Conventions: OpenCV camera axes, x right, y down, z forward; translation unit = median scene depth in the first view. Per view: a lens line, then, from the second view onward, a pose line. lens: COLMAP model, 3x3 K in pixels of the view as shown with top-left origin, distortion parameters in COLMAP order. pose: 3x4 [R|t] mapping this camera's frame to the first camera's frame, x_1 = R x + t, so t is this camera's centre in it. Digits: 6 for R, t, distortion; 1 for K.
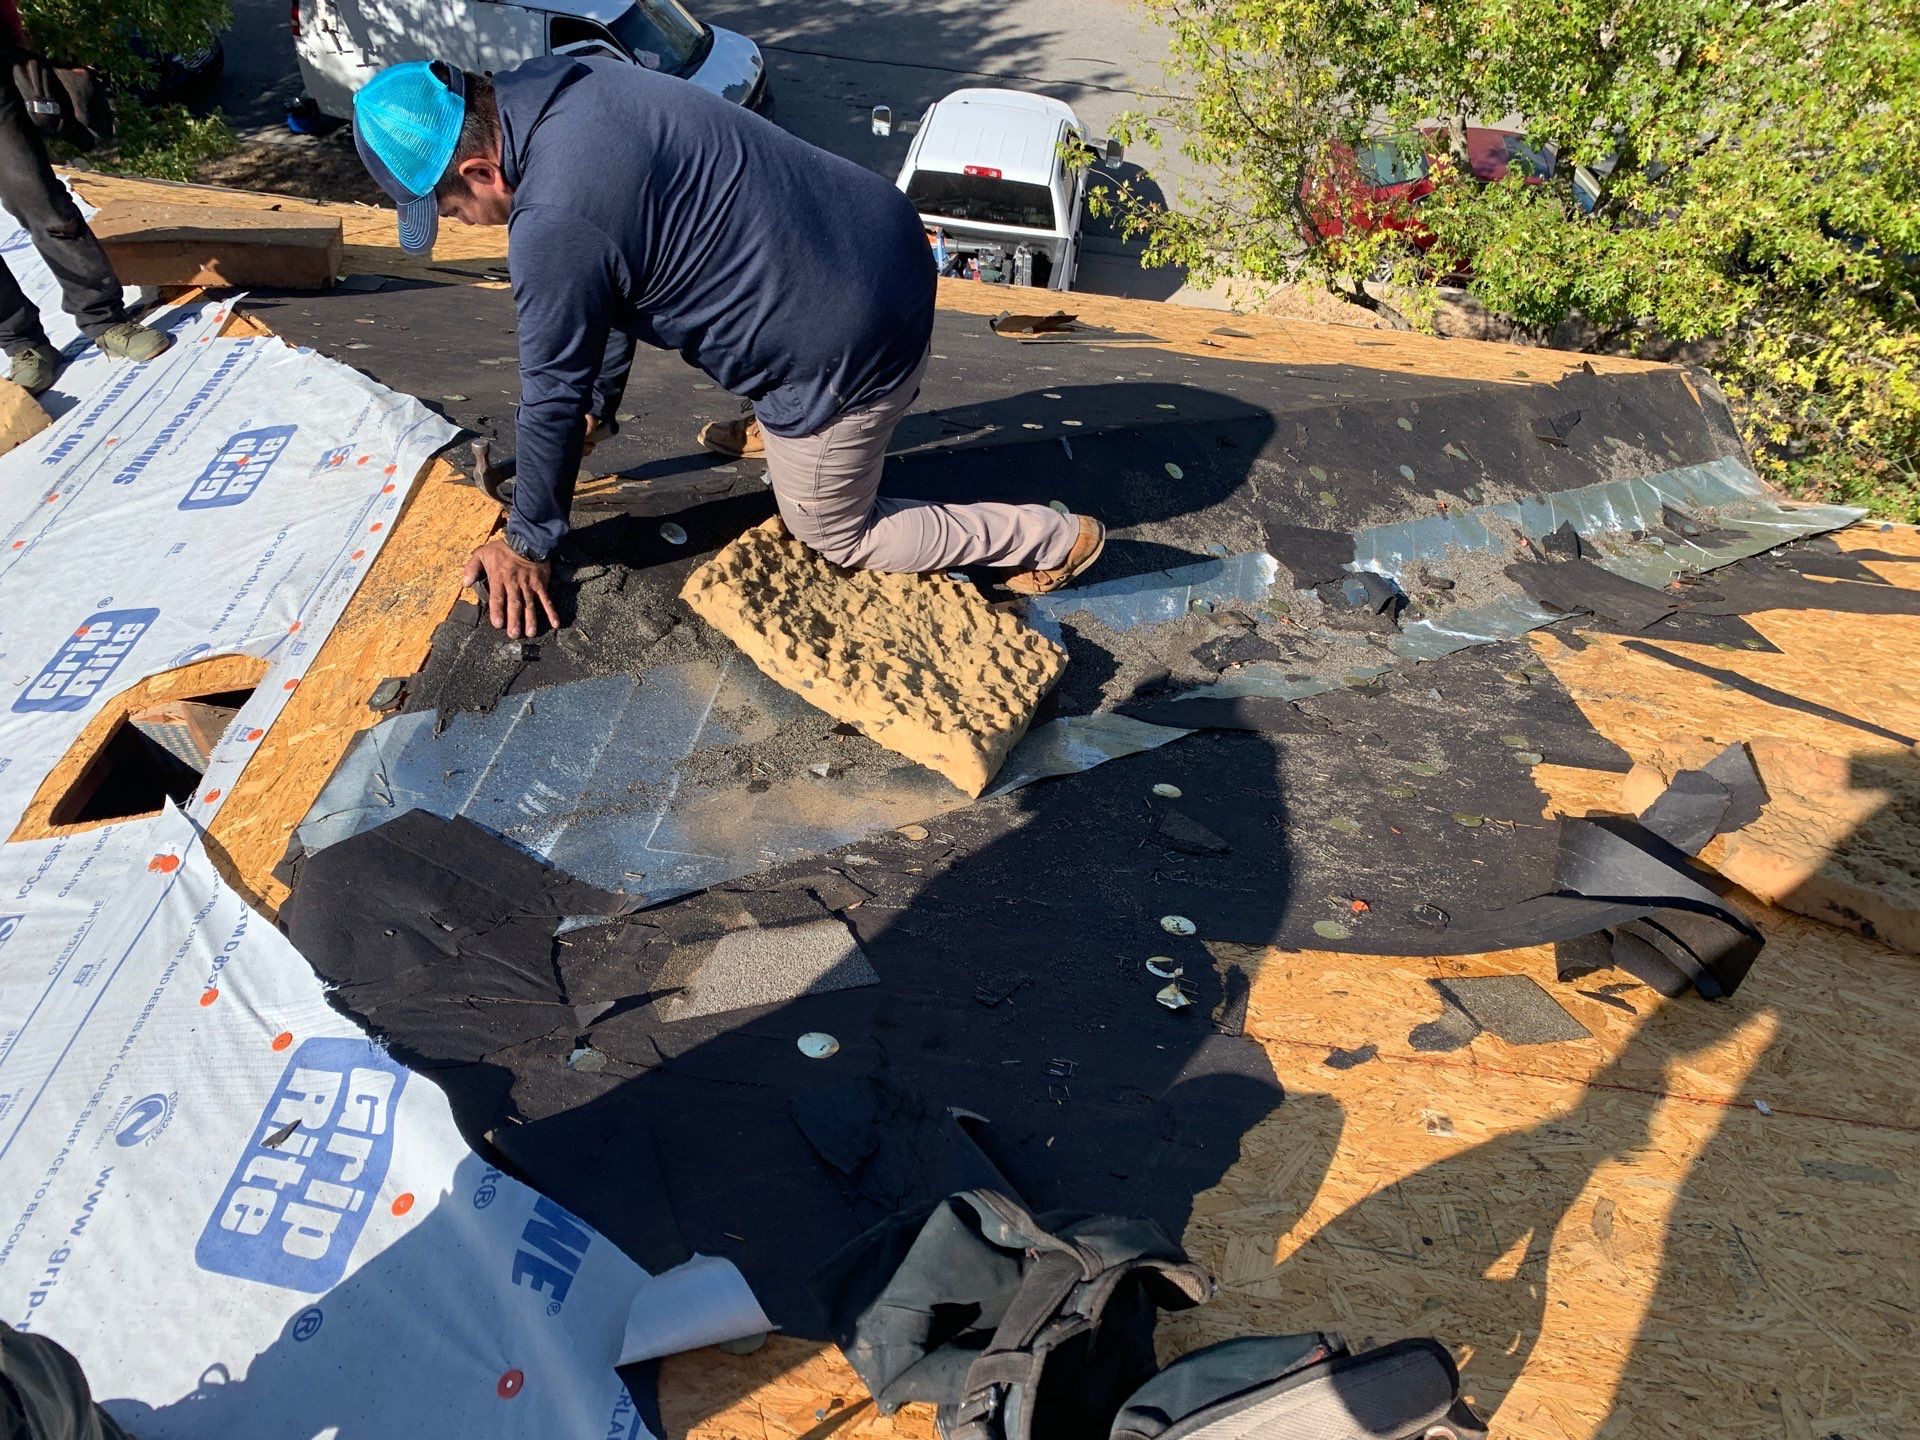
lens RADIAL K [[1458.8, 0, 936.1], [0, 1458.8, 720.1], [0, 0, 1]] dist [0.001460, 0.002413]
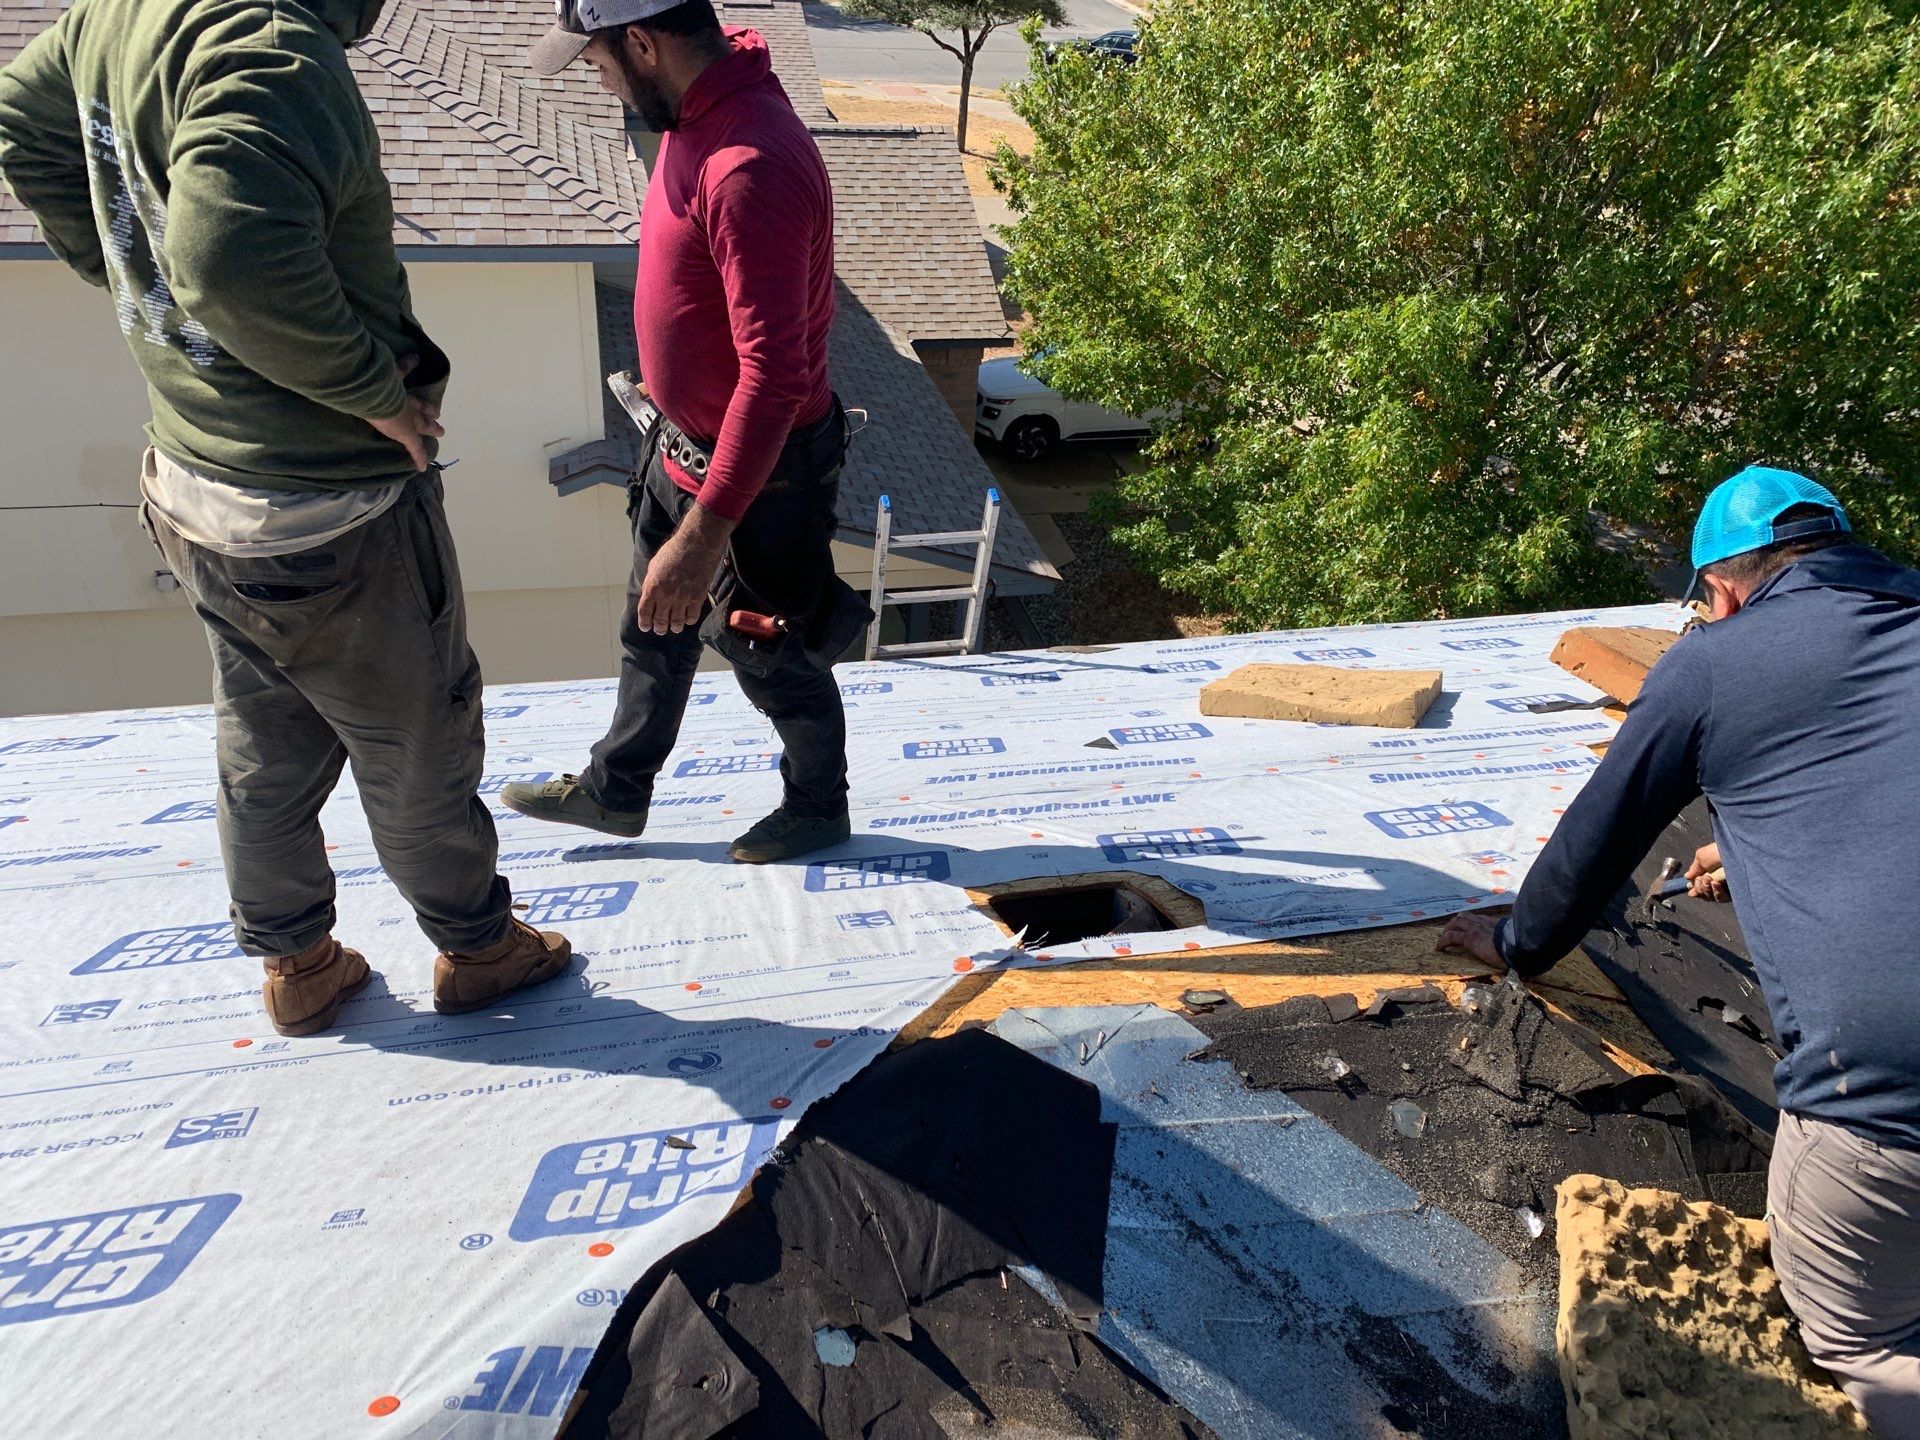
lens RADIAL K [[1445.2, 0, 940.9], [0, 1445.2, 733.8], [0, 0, 1]] dist [0.068942, -0.113169]
pose [[0.369587, 0.485121, -0.792504, 0.192733], [-0.700826, 0.705553, 0.105063, -0.104253], [0.610122, 0.516578, 0.600749, 0.219169]]
